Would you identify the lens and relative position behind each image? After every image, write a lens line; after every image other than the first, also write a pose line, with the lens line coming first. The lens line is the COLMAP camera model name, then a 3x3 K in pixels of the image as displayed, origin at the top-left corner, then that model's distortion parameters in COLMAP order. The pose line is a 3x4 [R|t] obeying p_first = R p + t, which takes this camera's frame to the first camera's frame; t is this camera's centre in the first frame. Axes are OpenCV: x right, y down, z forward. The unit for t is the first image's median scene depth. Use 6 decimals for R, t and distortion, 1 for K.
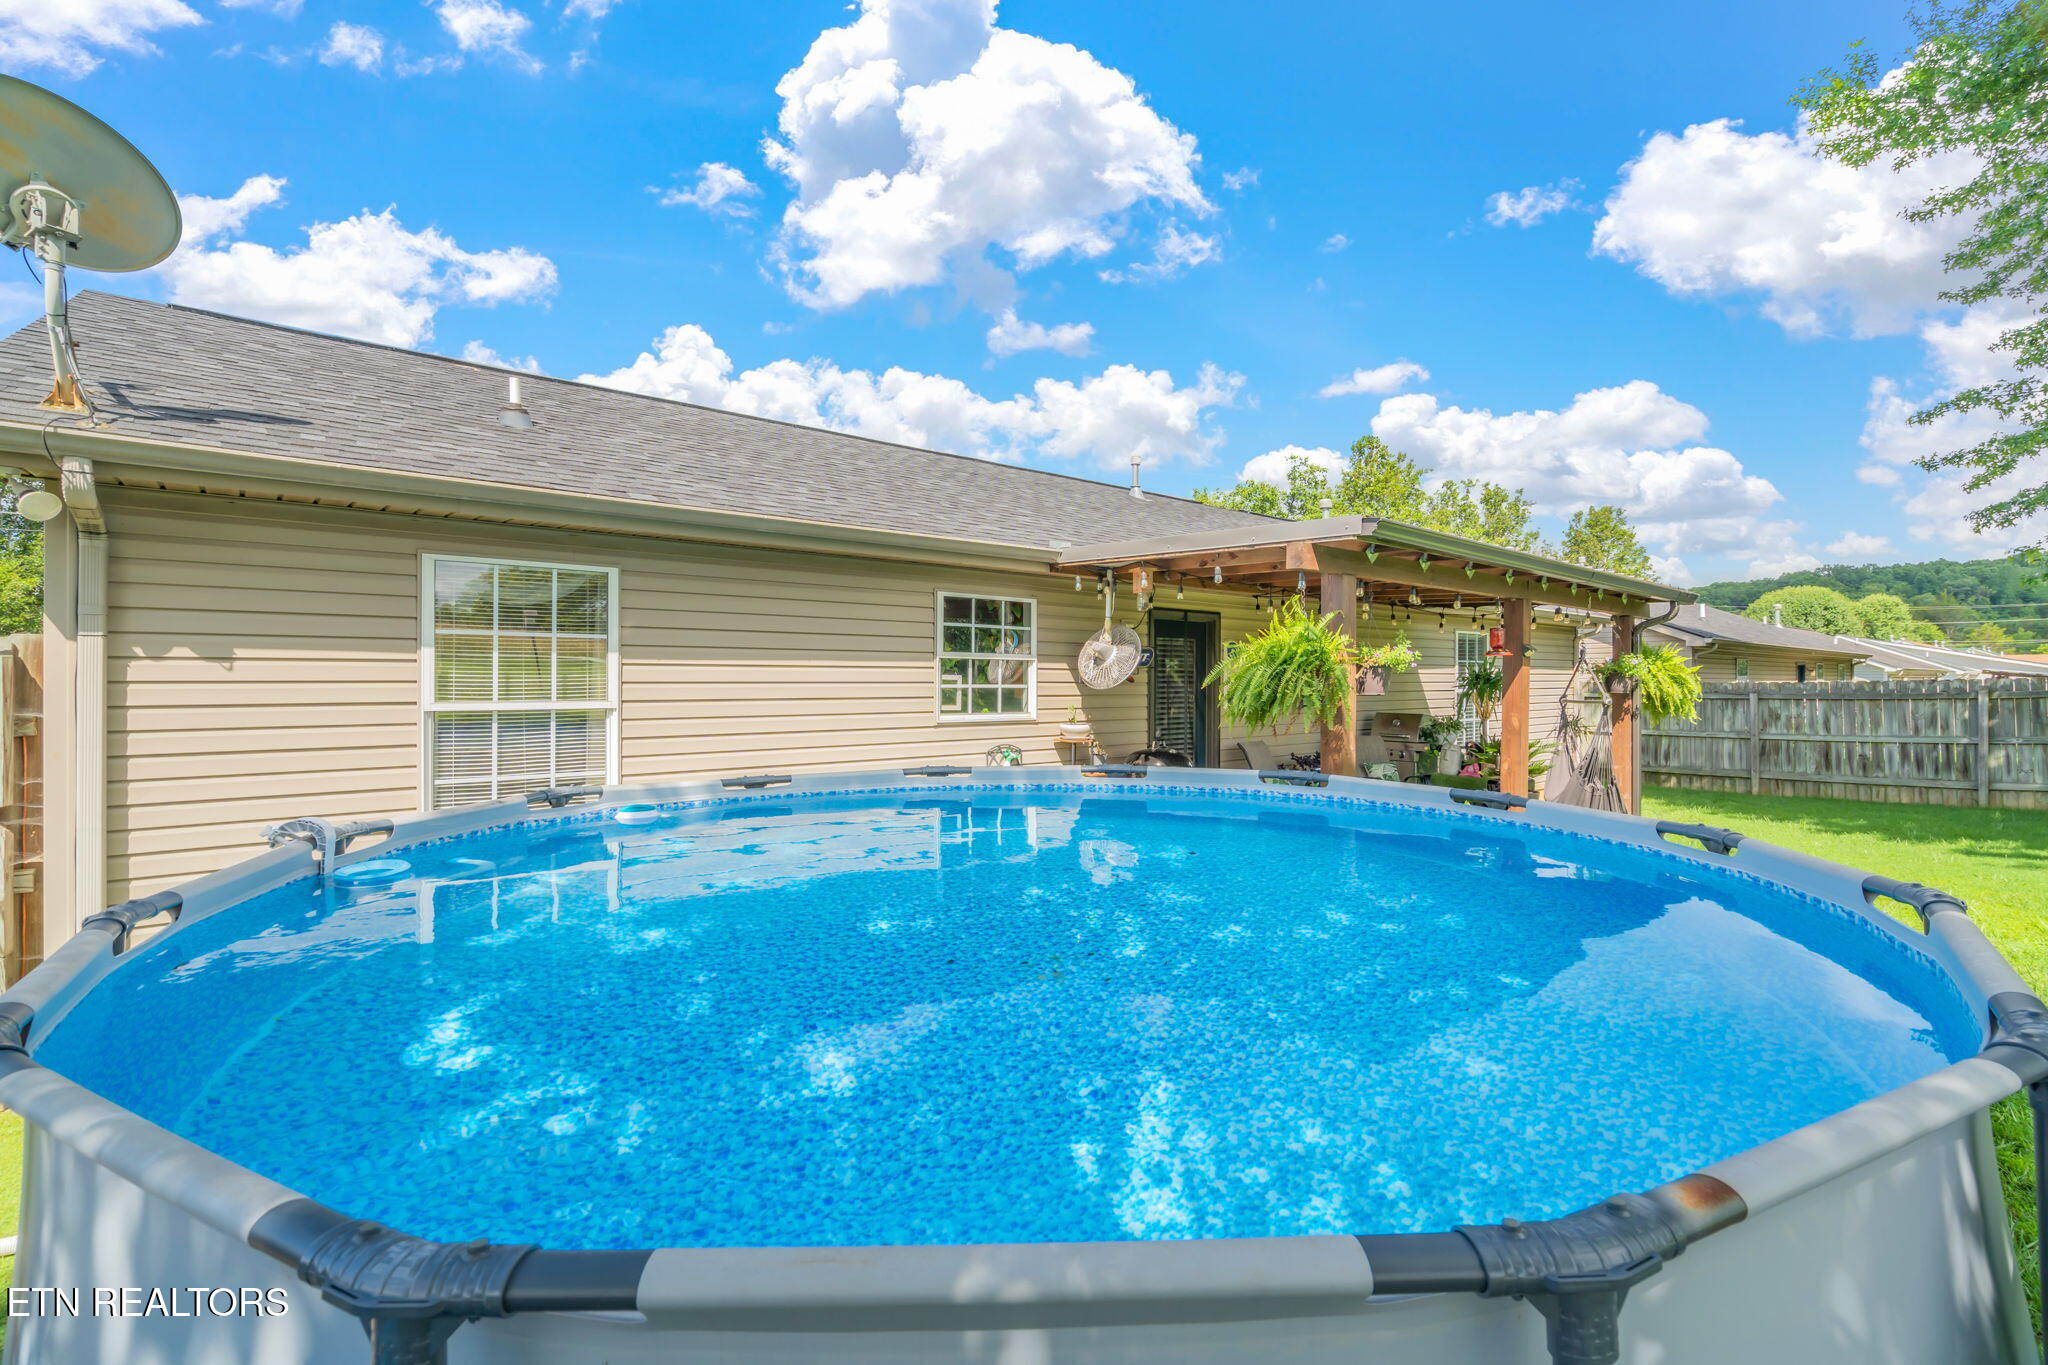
lens RADIAL K [[929.6, 0, 1018.6], [0, 929.6, 675.6], [0, 0, 1]] dist [0.004397, 0.000364]
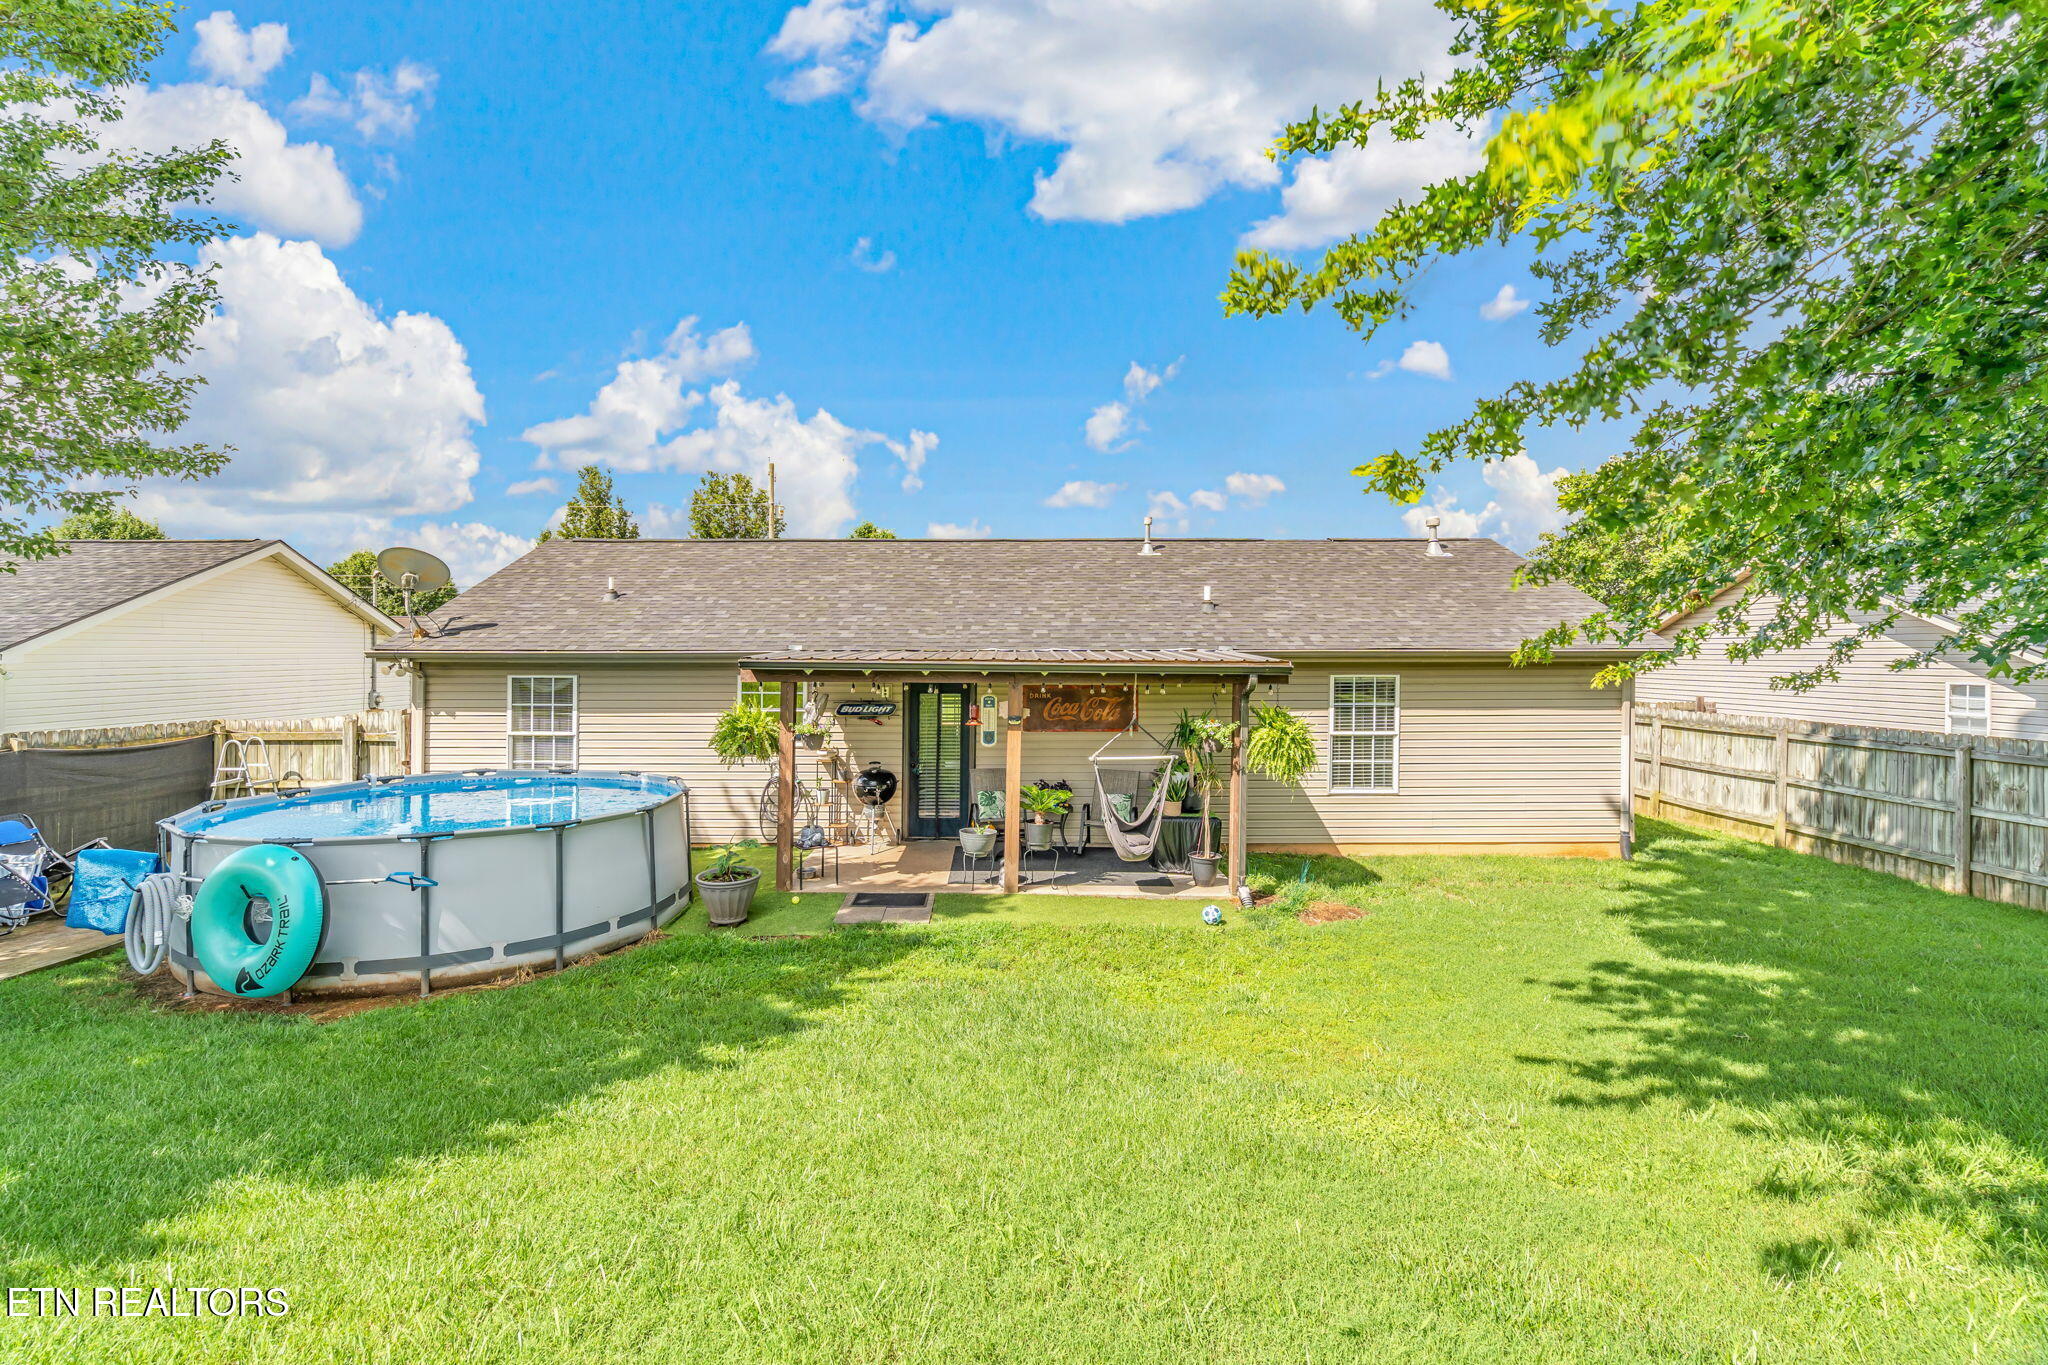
lens RADIAL K [[925.1, 0, 1013.9], [0, 925.1, 662.1], [0, 0, 1]] dist [-0.003275, 0.000375]
pose [[0.746640, 0.002501, -0.665223, 1.468604], [0.007577, 0.999896, 0.012263, -0.127361], [0.665185, -0.014197, 0.746544, -0.005060]]
